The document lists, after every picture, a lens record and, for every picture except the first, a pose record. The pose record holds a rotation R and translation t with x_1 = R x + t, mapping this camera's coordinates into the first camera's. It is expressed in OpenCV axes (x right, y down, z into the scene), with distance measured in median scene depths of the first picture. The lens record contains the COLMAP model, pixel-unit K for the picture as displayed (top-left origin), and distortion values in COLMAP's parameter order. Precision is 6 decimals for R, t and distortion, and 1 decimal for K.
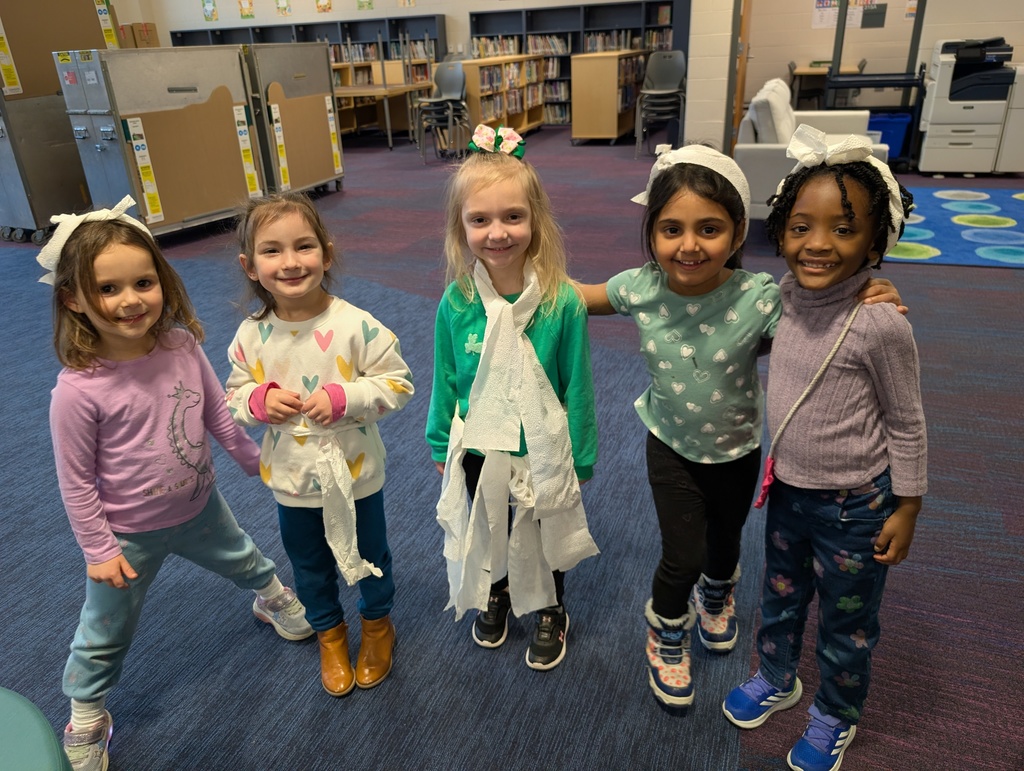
lens RADIAL K [[742.8, 0, 493.5], [0, 742.8, 381.0], [0, 0, 1]] dist [0.007787, -0.006529]
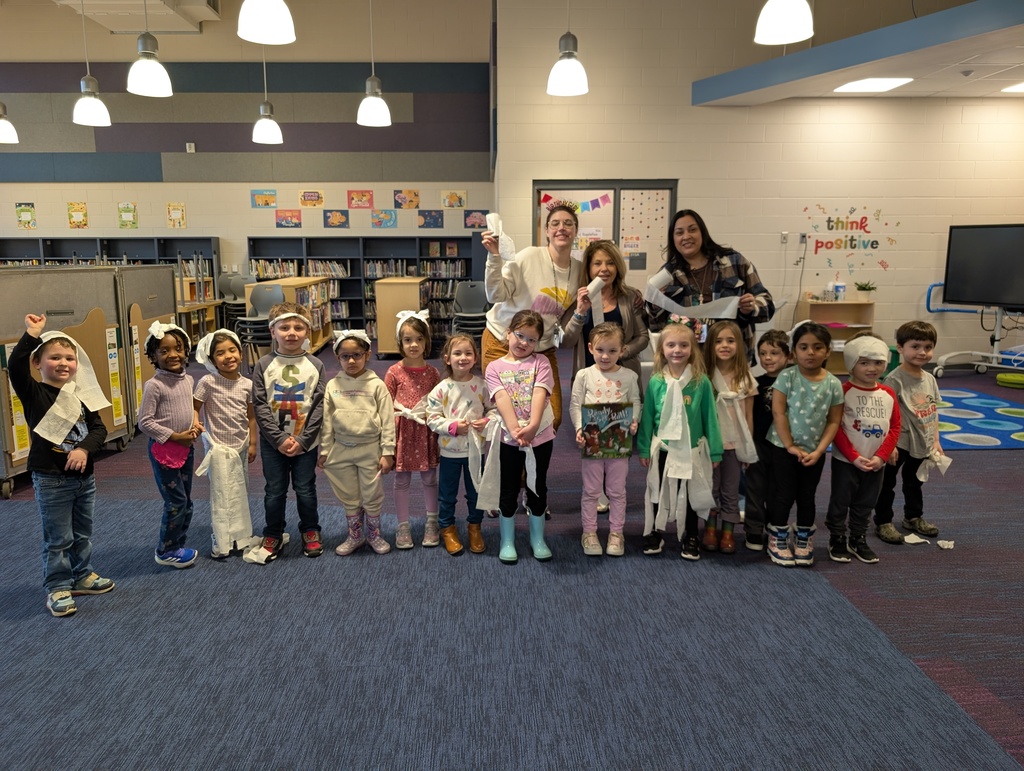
lens RADIAL K [[742.8, 0, 501.2], [0, 742.8, 379.6], [0, 0, 1]] dist [0.007787, -0.006529]
pose [[0.915546, -0.025624, 0.401397, -0.163117], [0.132279, 0.961637, -0.240326, -0.013230], [-0.379840, 0.273126, 0.883812, 0.009604]]
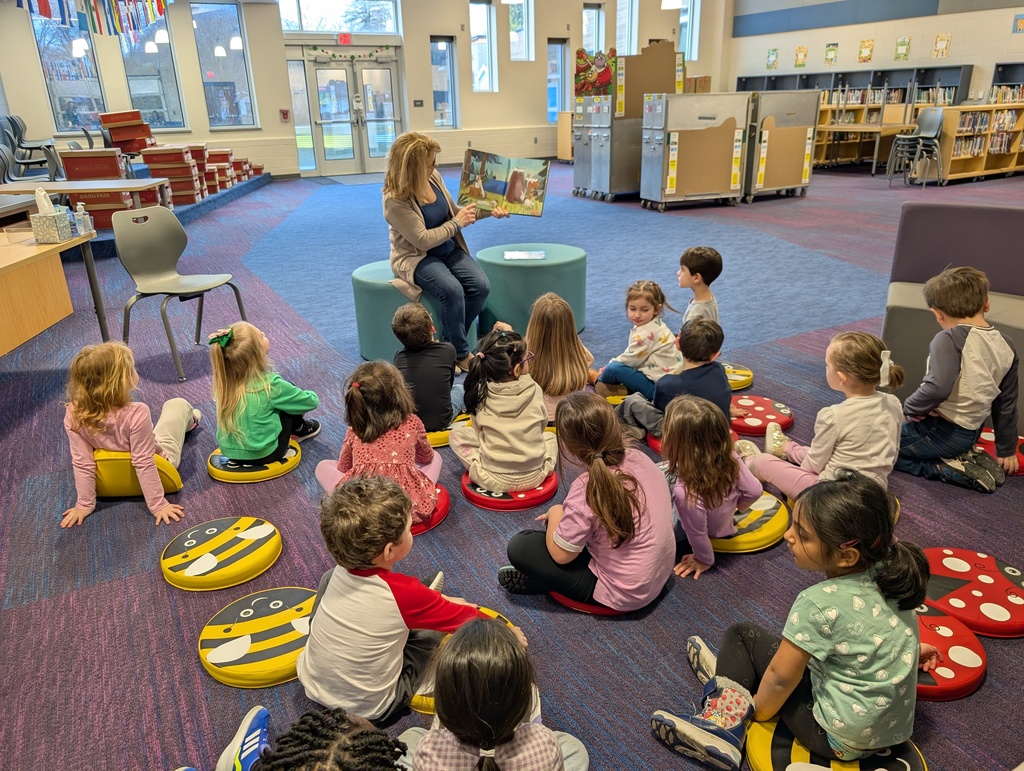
lens RADIAL K [[742.8, 0, 511.4], [0, 742.8, 393.0], [0, 0, 1]] dist [0.007787, -0.006529]
pose [[0.777961, 0.254989, -0.574245, 0.209488], [-0.271504, 0.960643, 0.058745, 0.130938], [0.566624, 0.110209, 0.816573, -0.320319]]
